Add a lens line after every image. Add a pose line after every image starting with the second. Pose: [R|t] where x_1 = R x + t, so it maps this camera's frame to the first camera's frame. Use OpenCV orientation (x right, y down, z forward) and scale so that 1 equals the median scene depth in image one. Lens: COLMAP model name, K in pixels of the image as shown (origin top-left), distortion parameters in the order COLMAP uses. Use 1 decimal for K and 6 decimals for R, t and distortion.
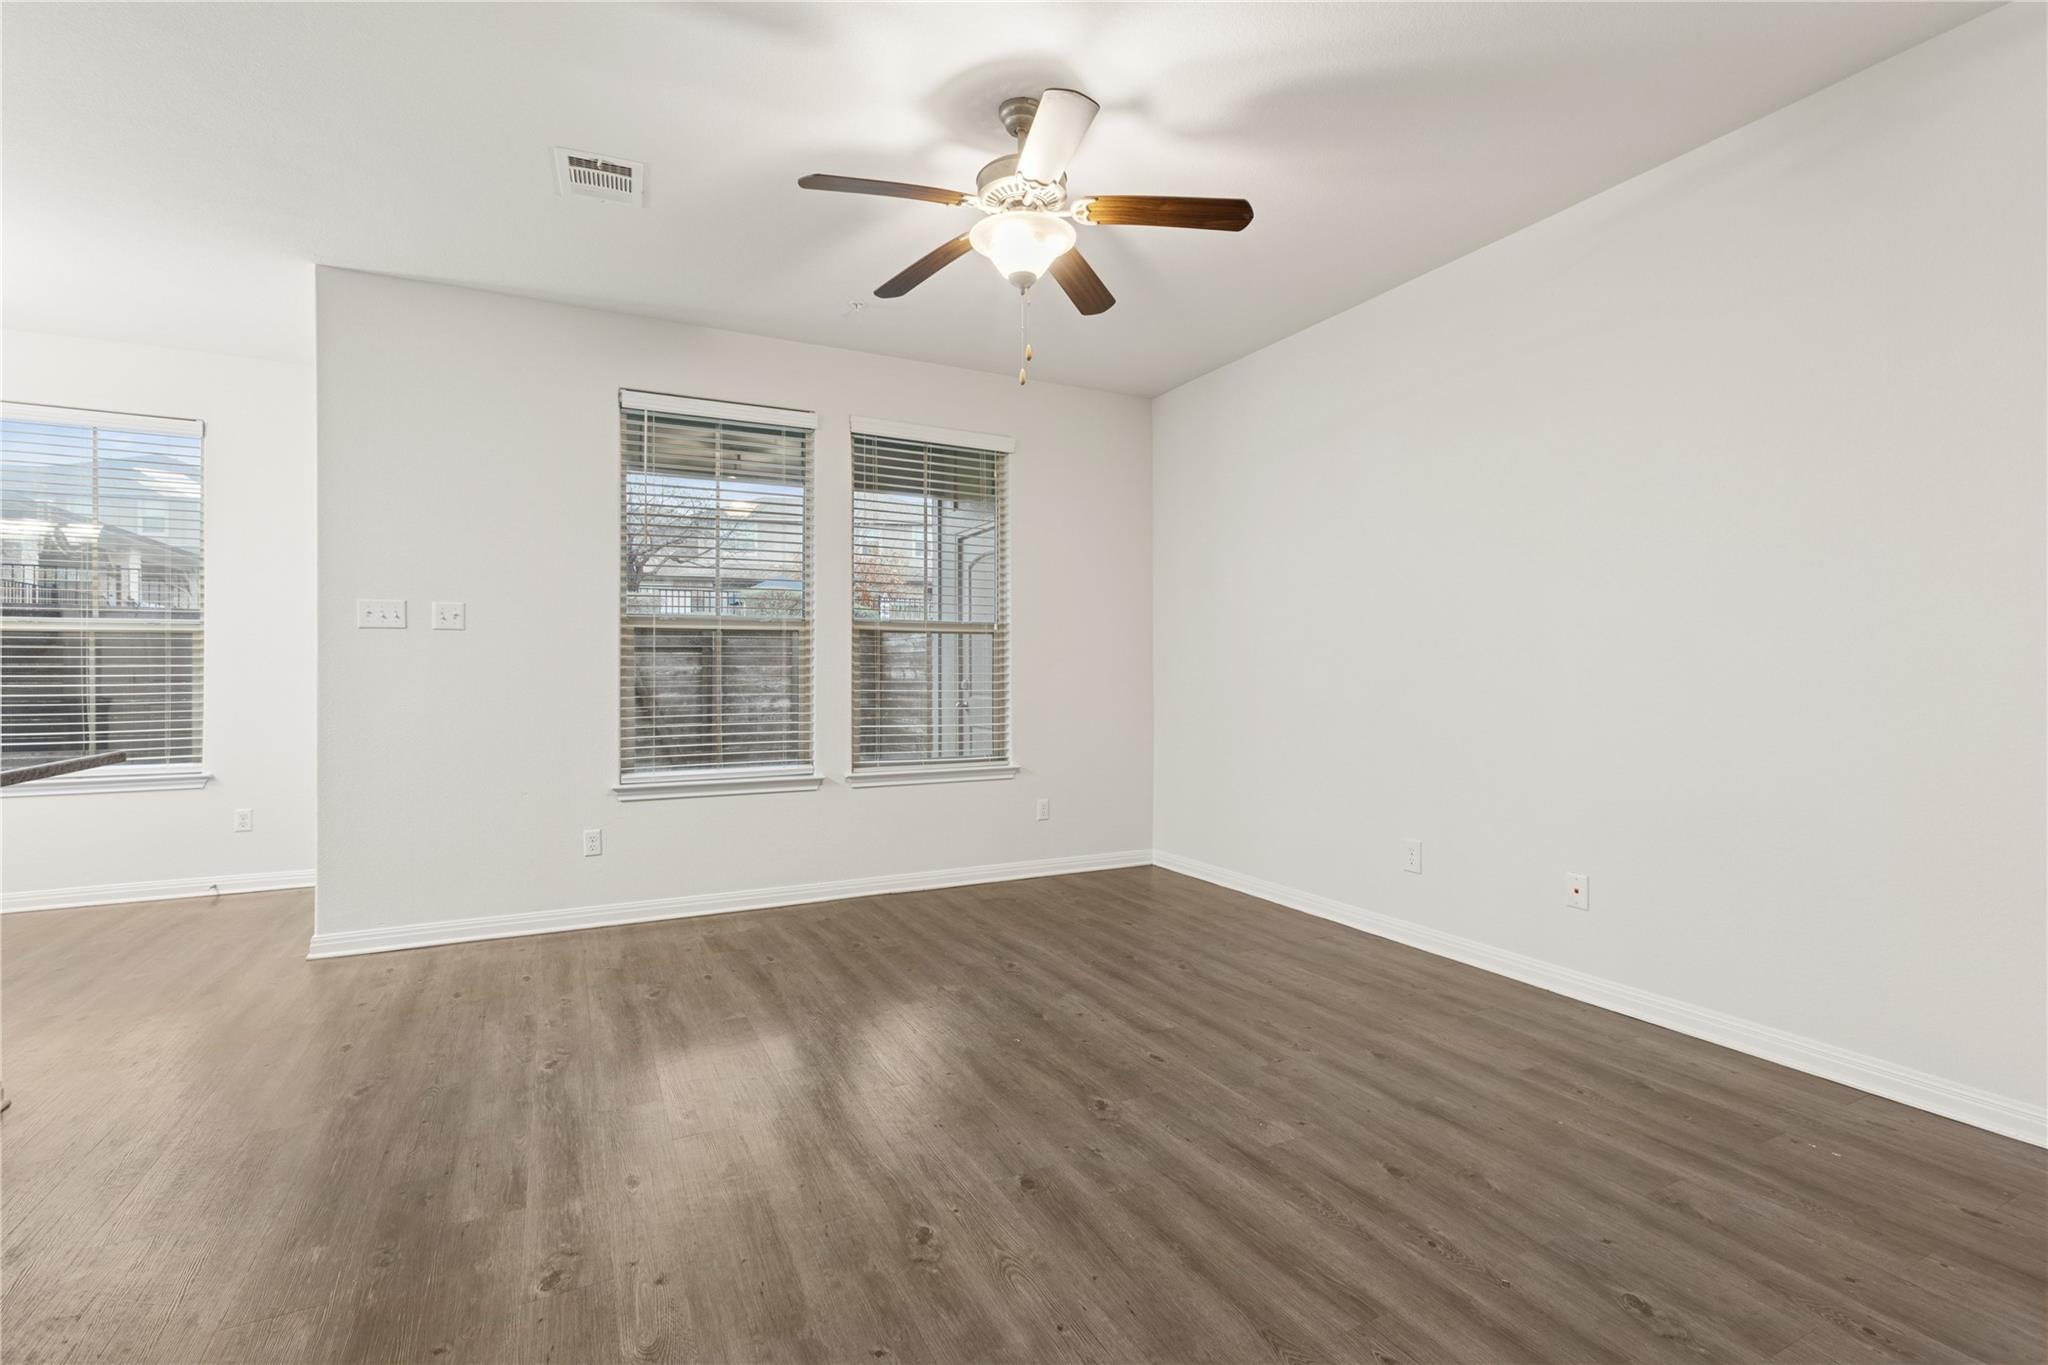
lens RADIAL K [[920.3, 0, 1028.1], [0, 920.3, 674.2], [0, 0, 1]] dist [-0.030253, 0.027590]
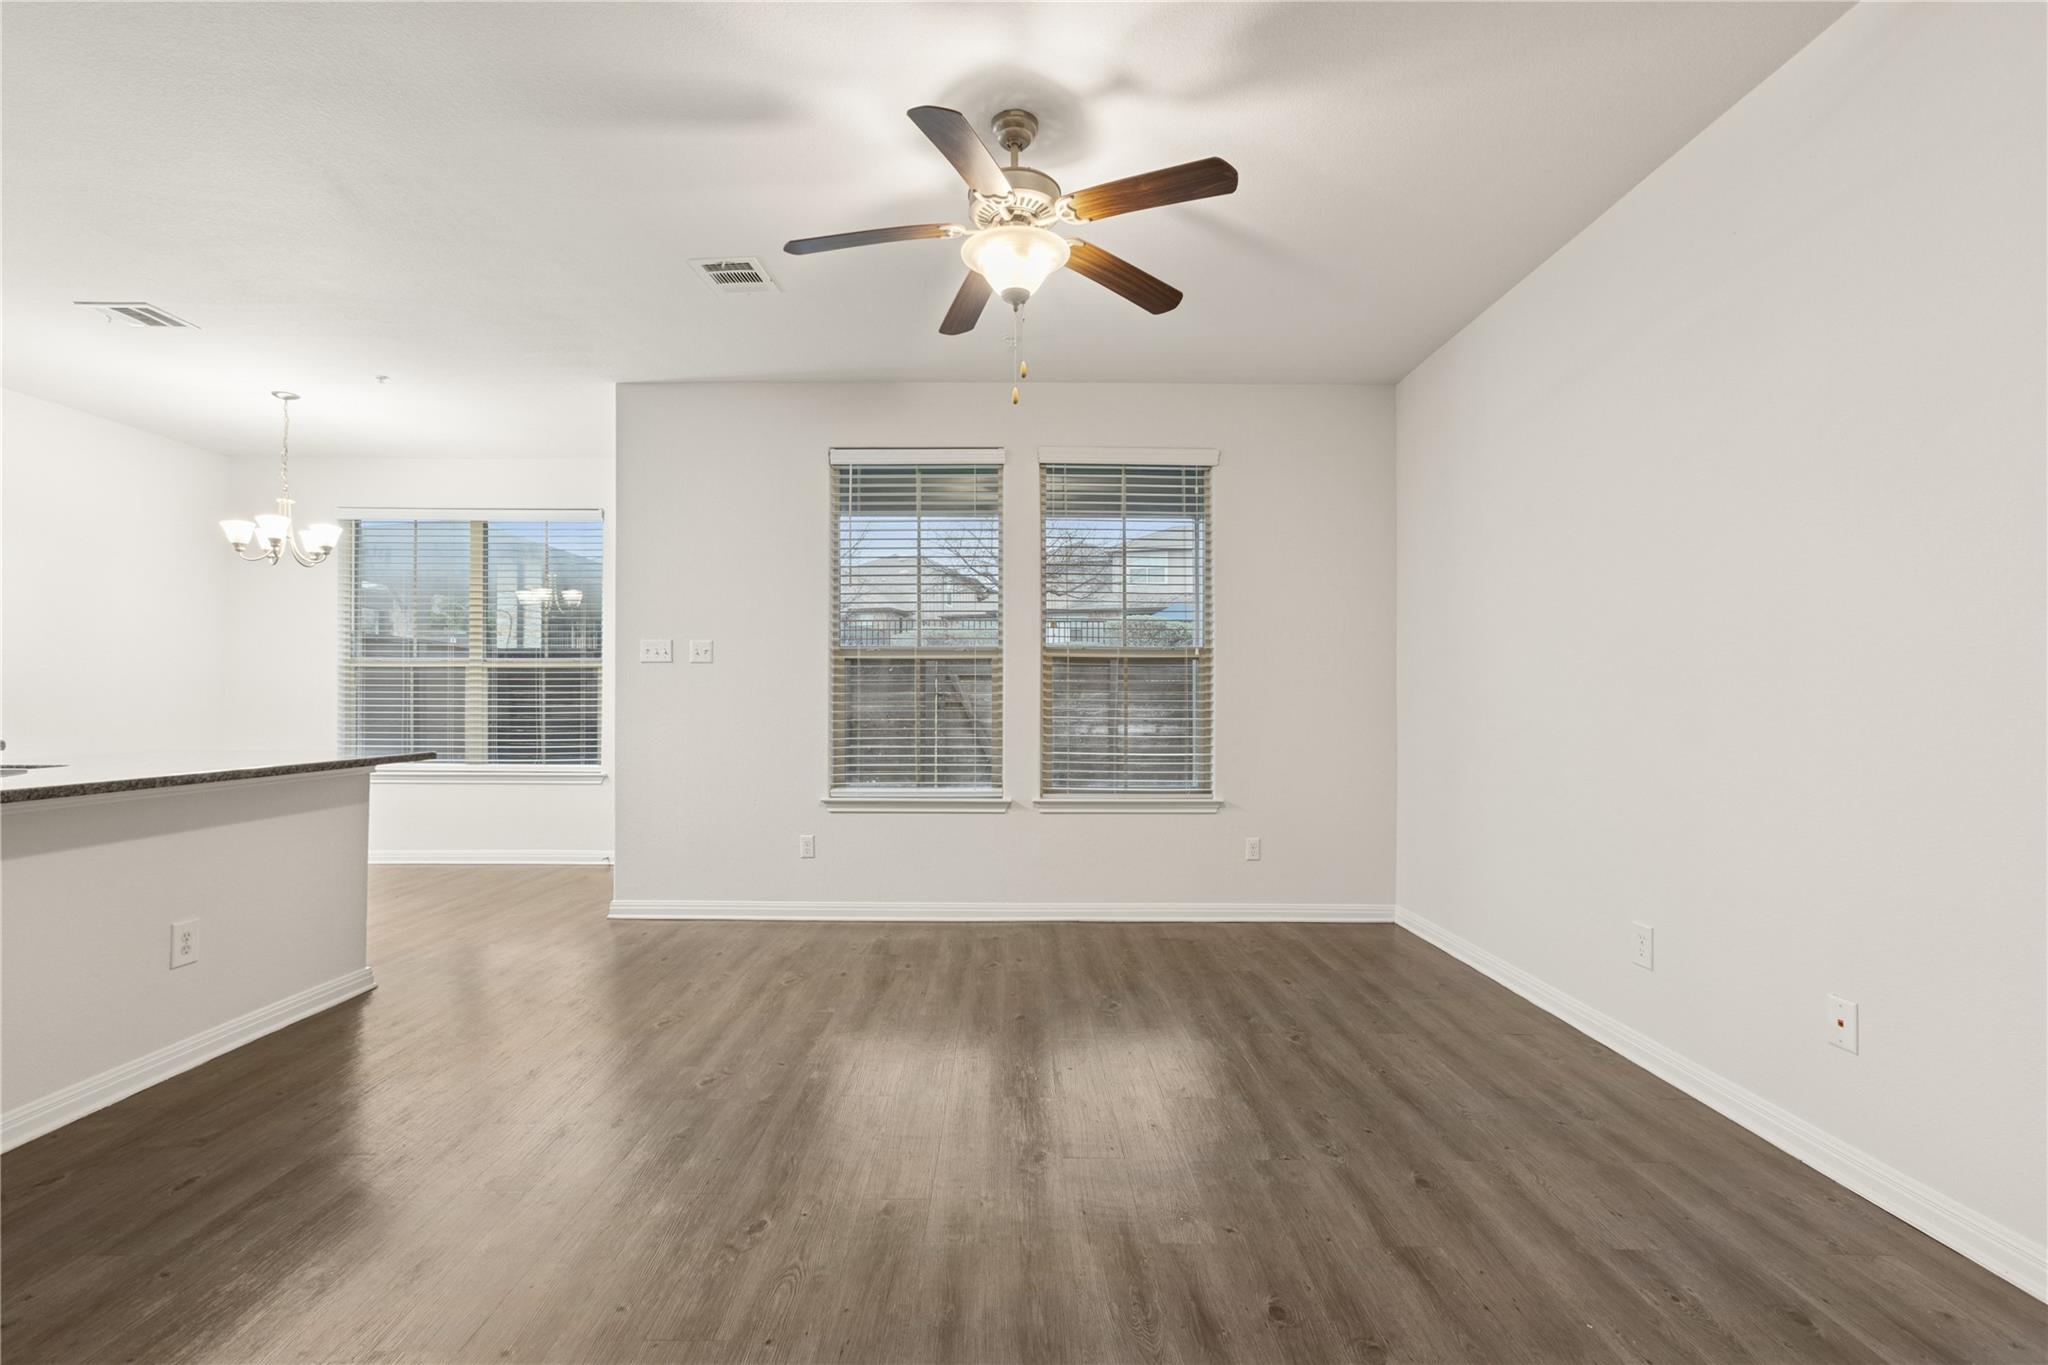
lens RADIAL K [[933.7, 0, 1019.5], [0, 933.7, 697.7], [0, 0, 1]] dist [-0.020513, 0.016627]
pose [[0.889210, 0.003096, -0.457489, 0.319465], [-0.005339, 0.999979, -0.003609, 0.000373], [0.457469, 0.005651, 0.889208, 0.086583]]
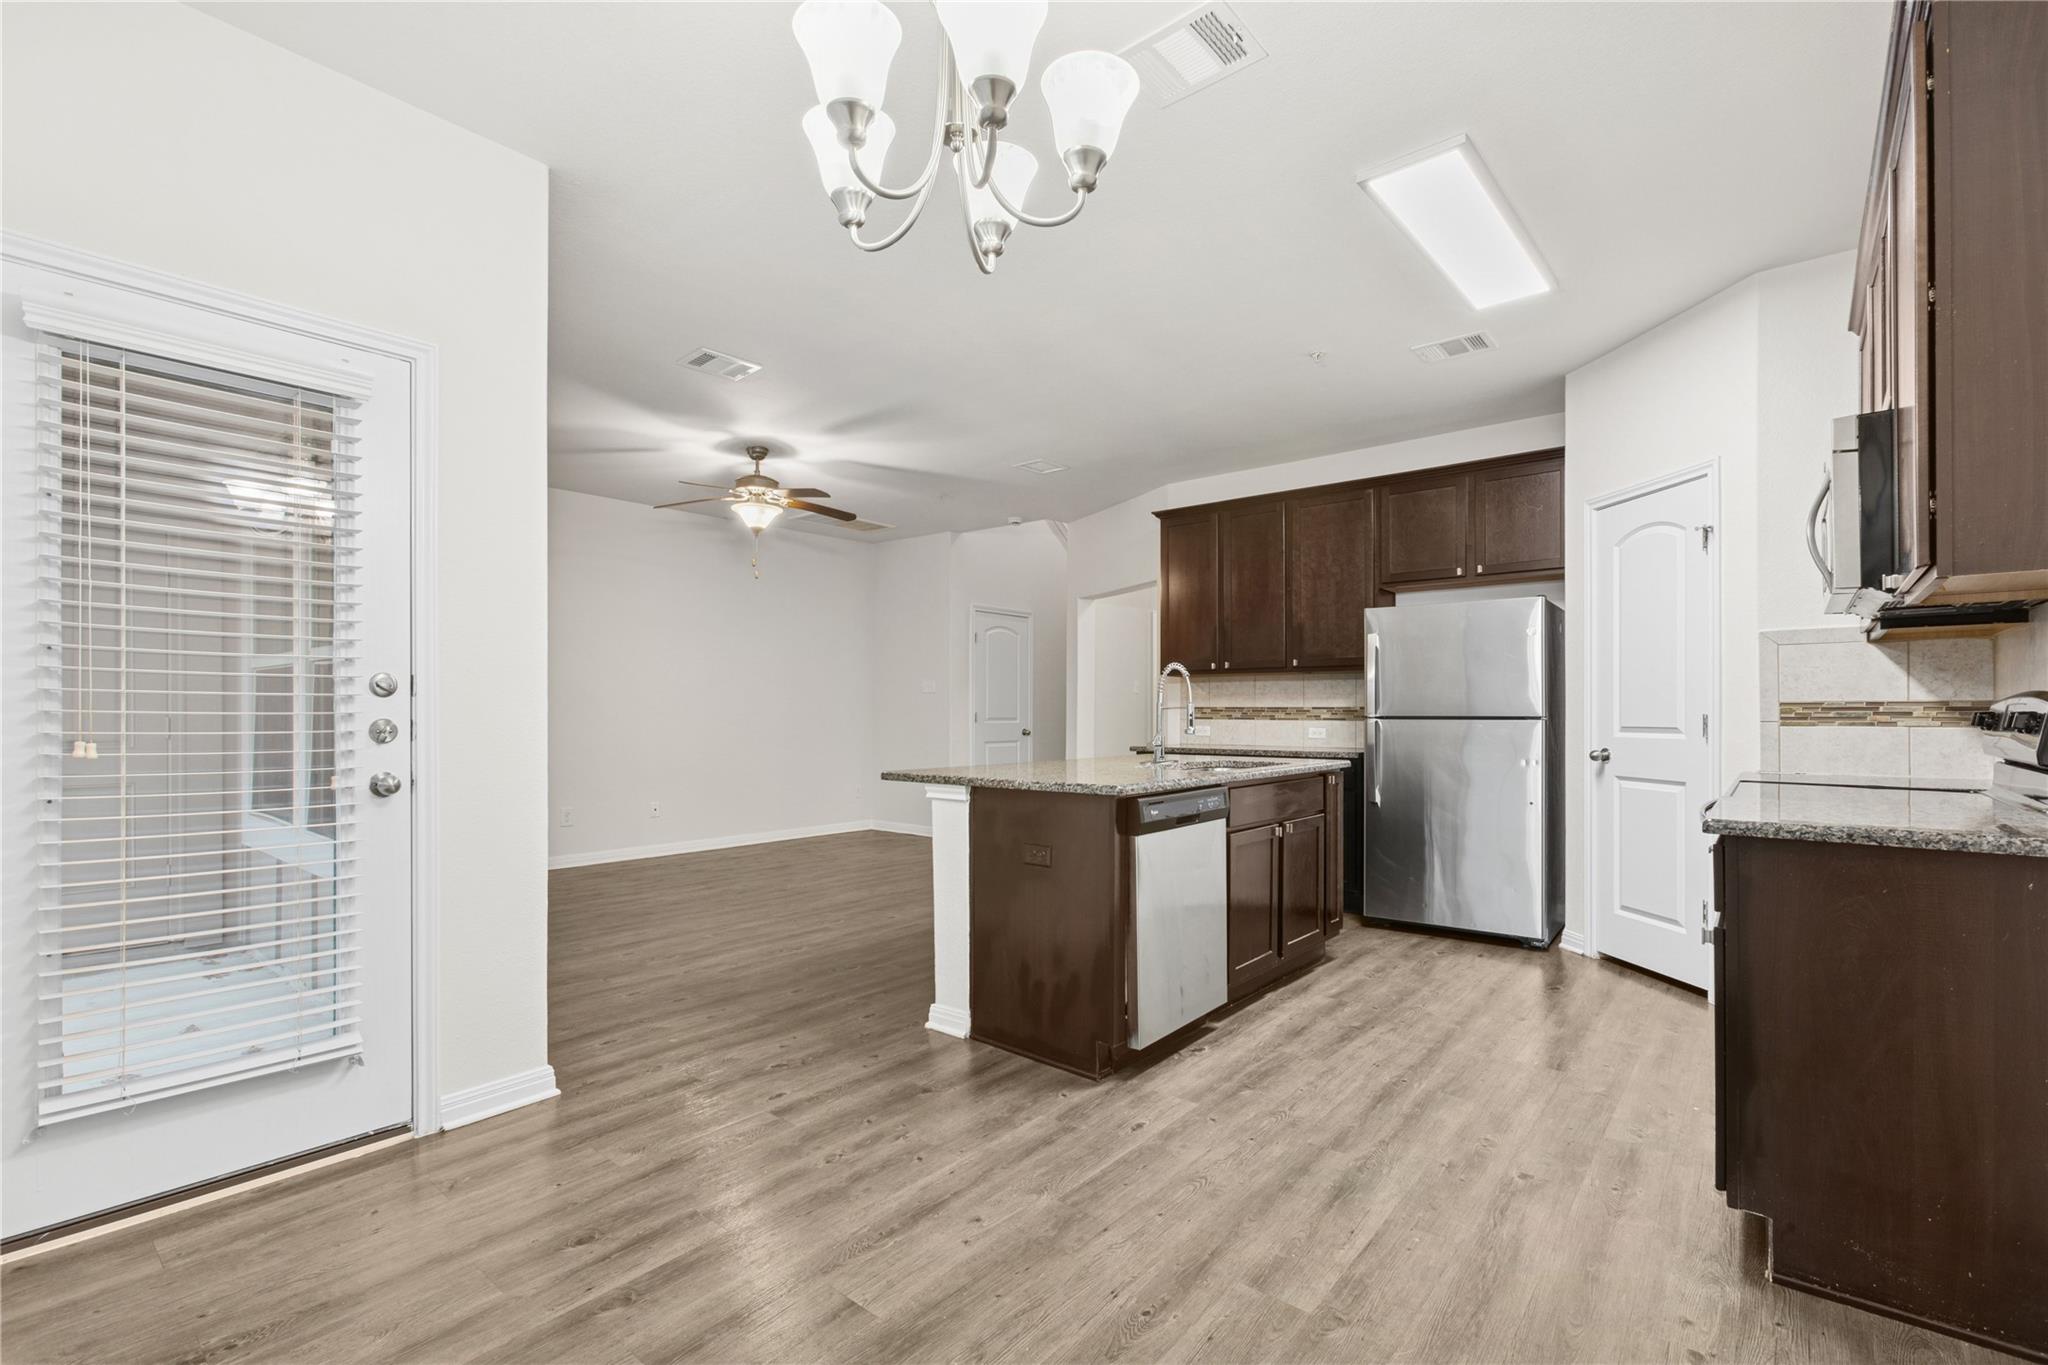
lens RADIAL K [[899.8, 0, 1004.8], [0, 899.8, 689.5], [0, 0, 1]] dist [0.000538, 0.000699]
pose [[-0.373029, 0.024387, 0.927499, -1.547976], [0.000697, 0.999662, -0.026004, -0.002488], [-0.927820, -0.009054, -0.372920, 0.891187]]
